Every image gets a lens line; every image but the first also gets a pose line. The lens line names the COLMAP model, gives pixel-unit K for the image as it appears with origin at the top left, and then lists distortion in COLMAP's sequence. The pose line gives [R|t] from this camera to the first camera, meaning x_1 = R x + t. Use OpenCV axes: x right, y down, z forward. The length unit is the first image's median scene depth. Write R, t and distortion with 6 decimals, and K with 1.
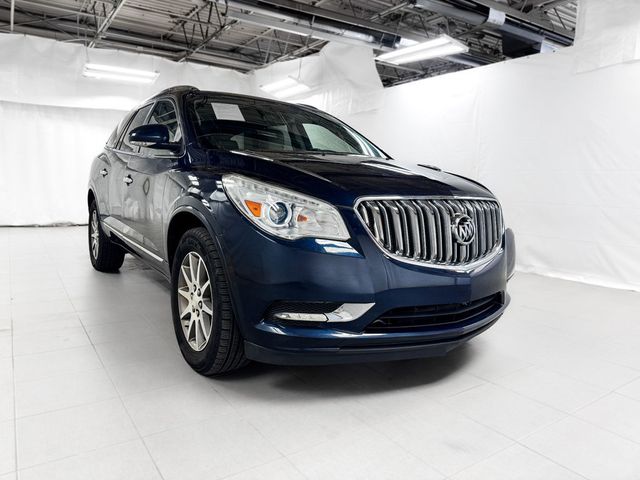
lens RADIAL K [[438.6, 0, 320.0], [0, 438.6, 240.0], [0, 0, 1]] dist [-0.000198, -0.006370]
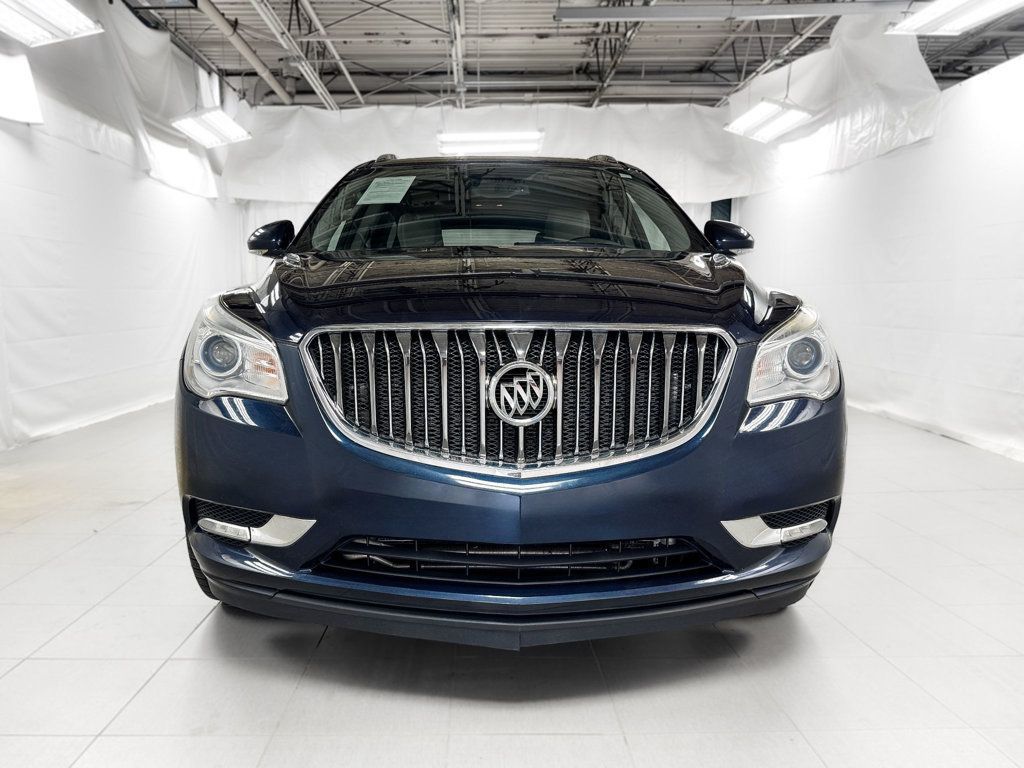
lens RADIAL K [[759.1, 0, 512.4], [0, 759.1, 403.9], [0, 0, 1]] dist [-0.000657, -0.001797]
pose [[0.835458, 0.043709, -0.547814, 0.200980], [-0.044736, 0.998933, 0.011477, -0.005527], [0.547731, 0.014919, 0.836521, 0.081713]]
